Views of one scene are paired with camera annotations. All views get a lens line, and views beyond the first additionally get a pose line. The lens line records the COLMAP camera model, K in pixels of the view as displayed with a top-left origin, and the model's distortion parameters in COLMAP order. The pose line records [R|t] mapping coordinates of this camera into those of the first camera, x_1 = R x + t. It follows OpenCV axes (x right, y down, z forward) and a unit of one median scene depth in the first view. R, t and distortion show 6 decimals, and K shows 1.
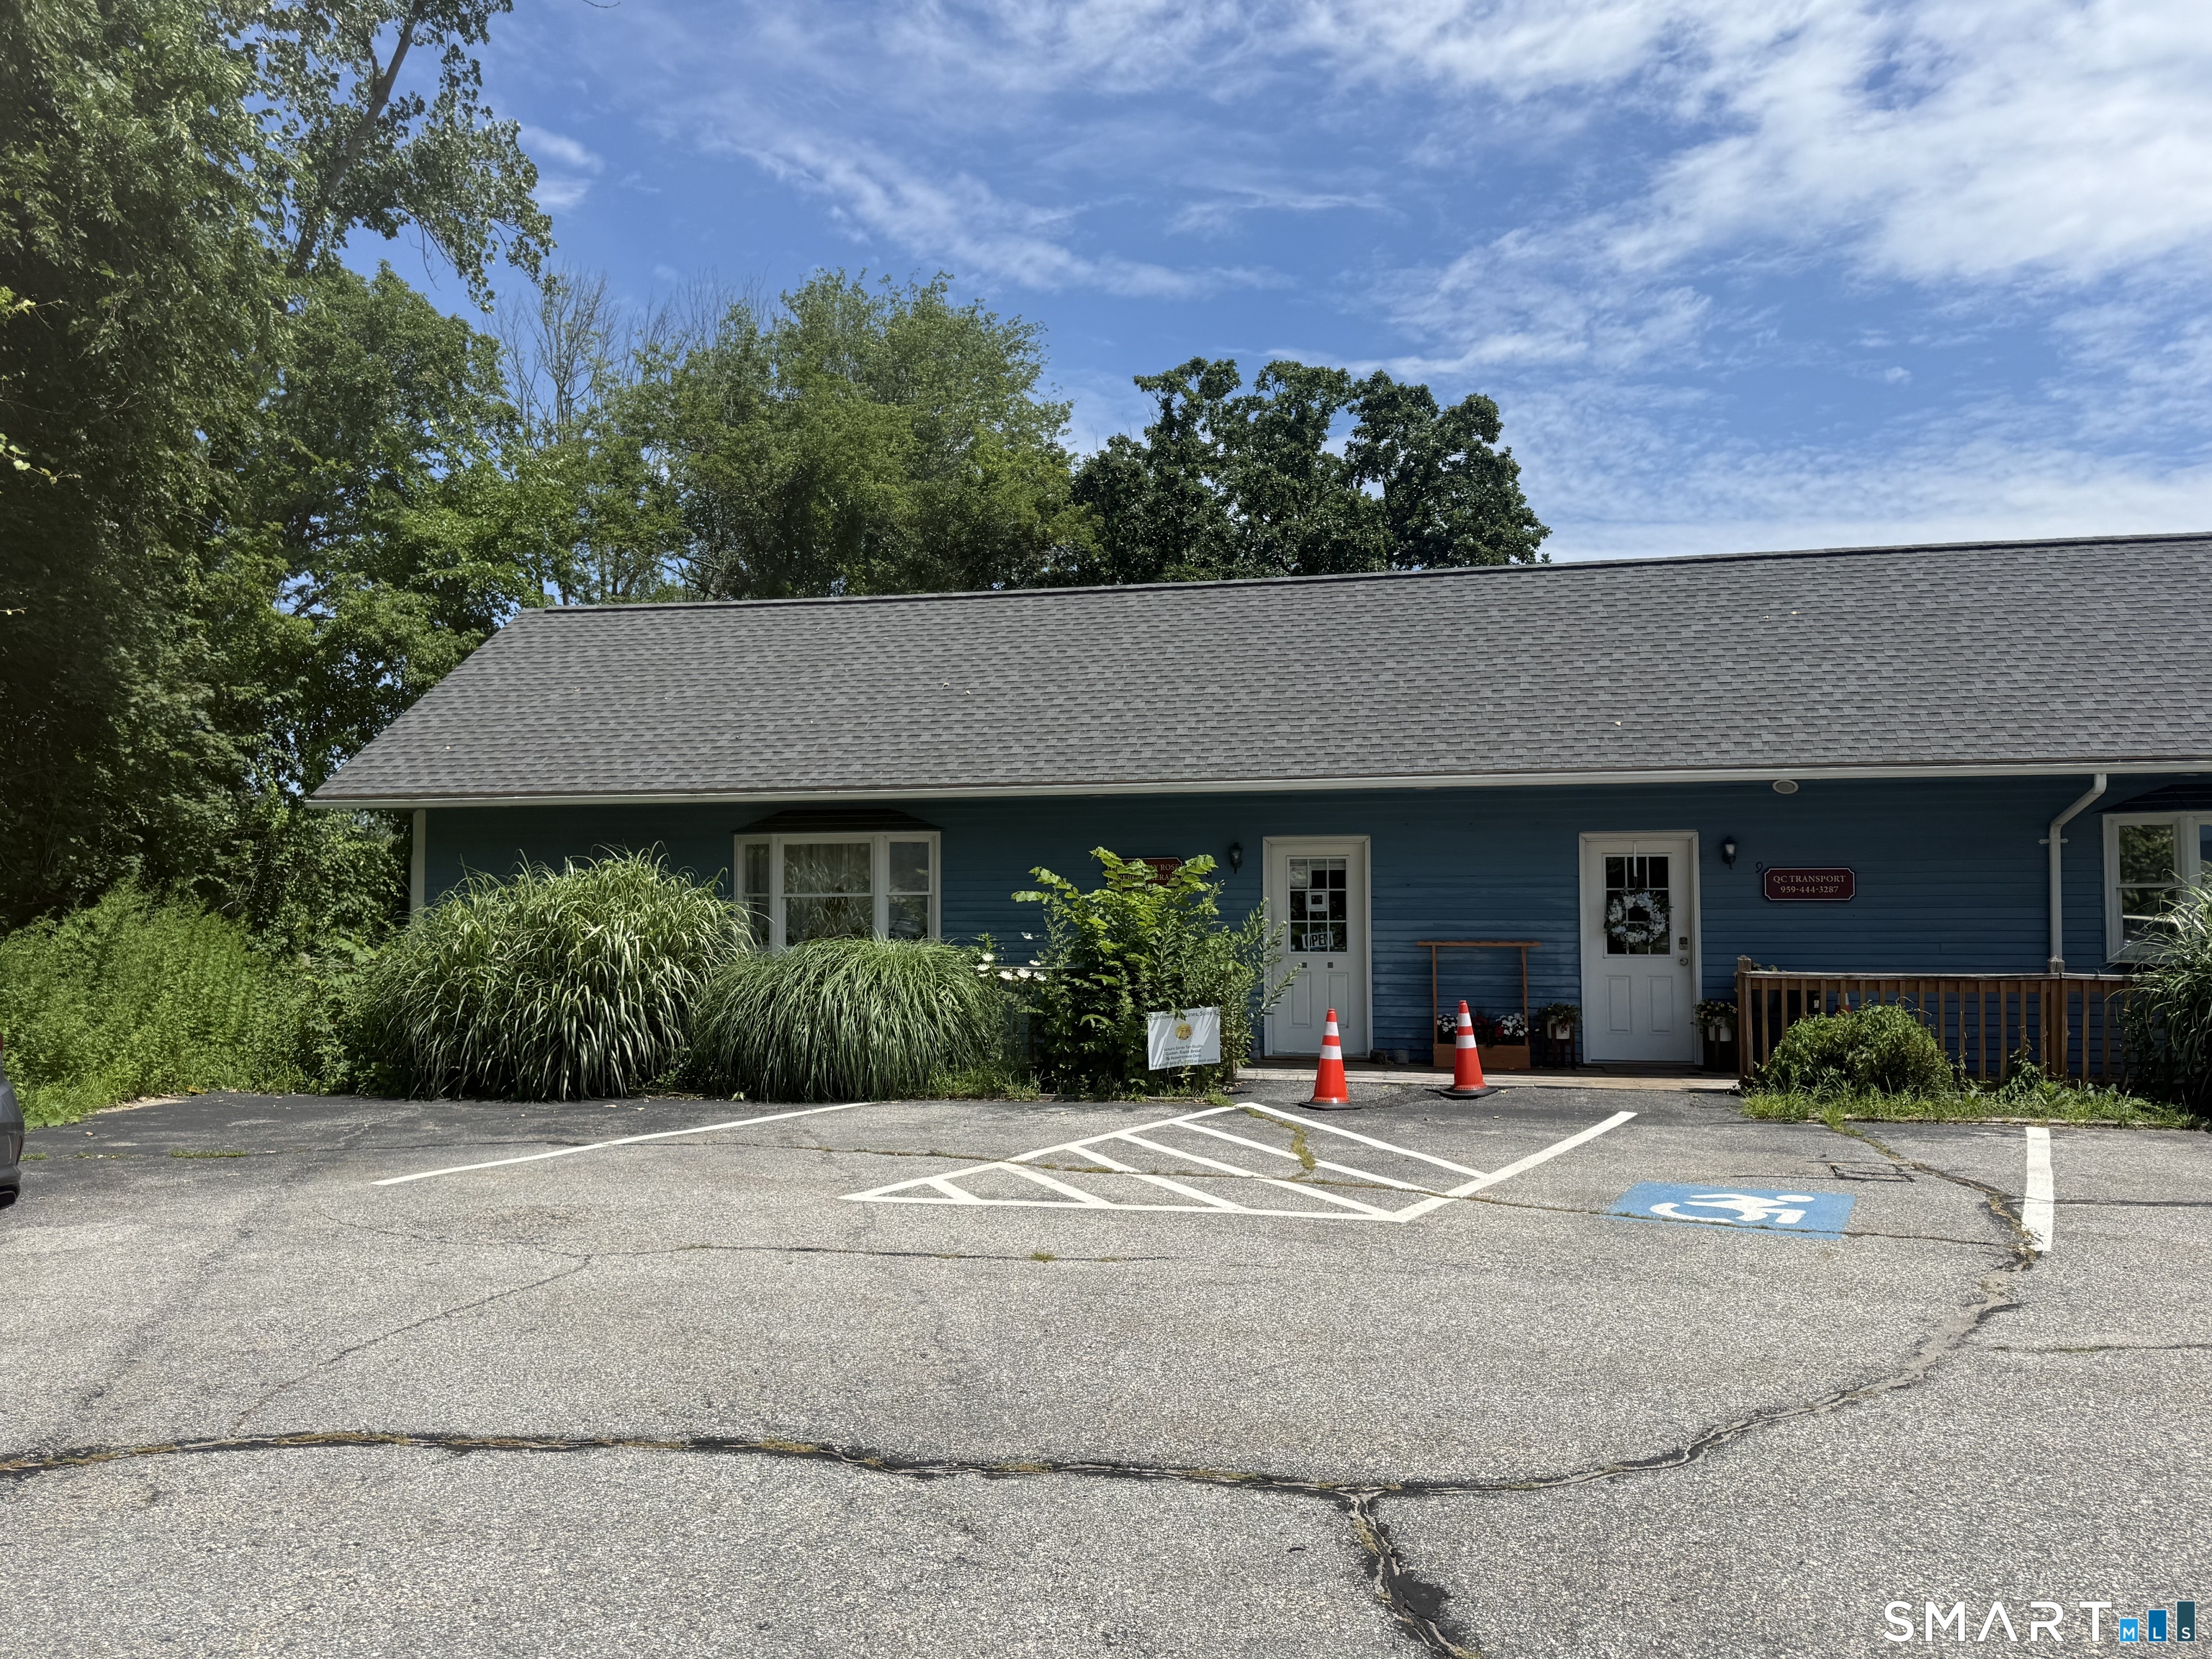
lens RADIAL K [[1683.1, 0, 1110.0], [0, 1683.1, 914.0], [0, 0, 1]] dist [0.053690, -0.063905]
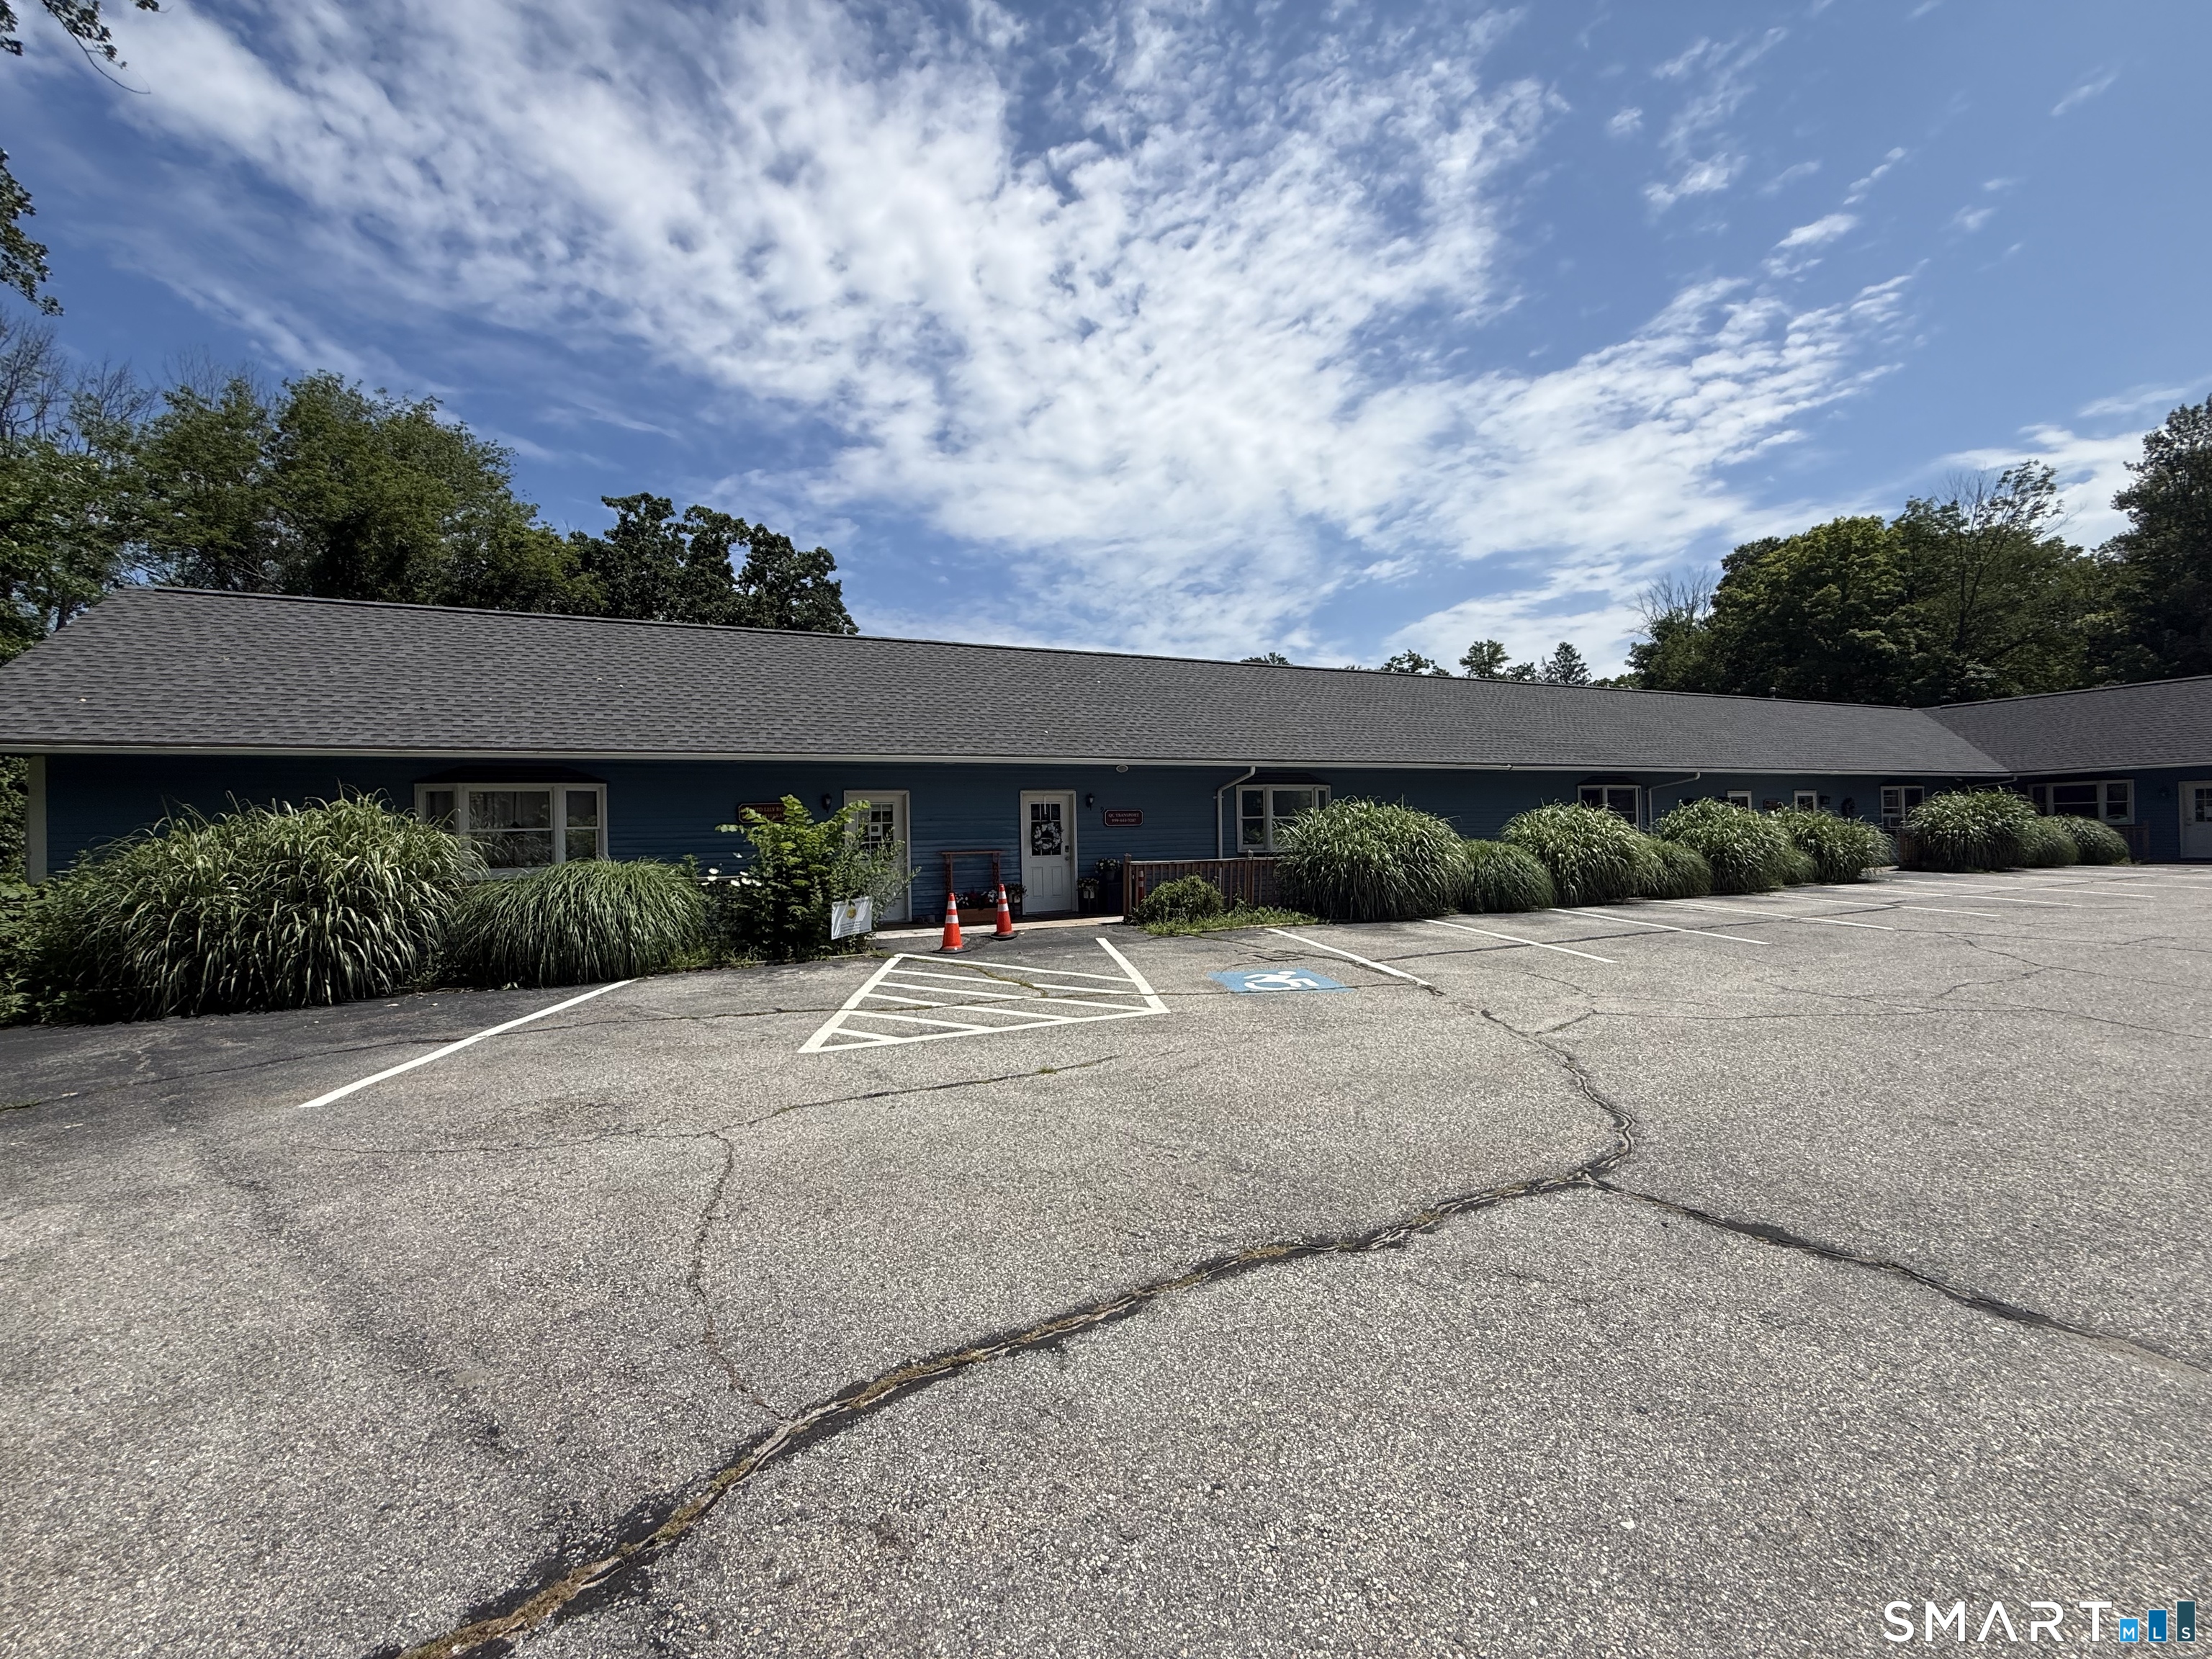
lens RADIAL K [[880.9, 0, 1102.8], [0, 880.9, 830.2], [0, 0, 1]] dist [0.001260, -0.000287]
pose [[0.814808, -0.012353, 0.579599, -0.204155], [0.018844, 0.999809, -0.005183, 0.001823], [-0.579424, 0.015145, 0.814885, 0.166754]]
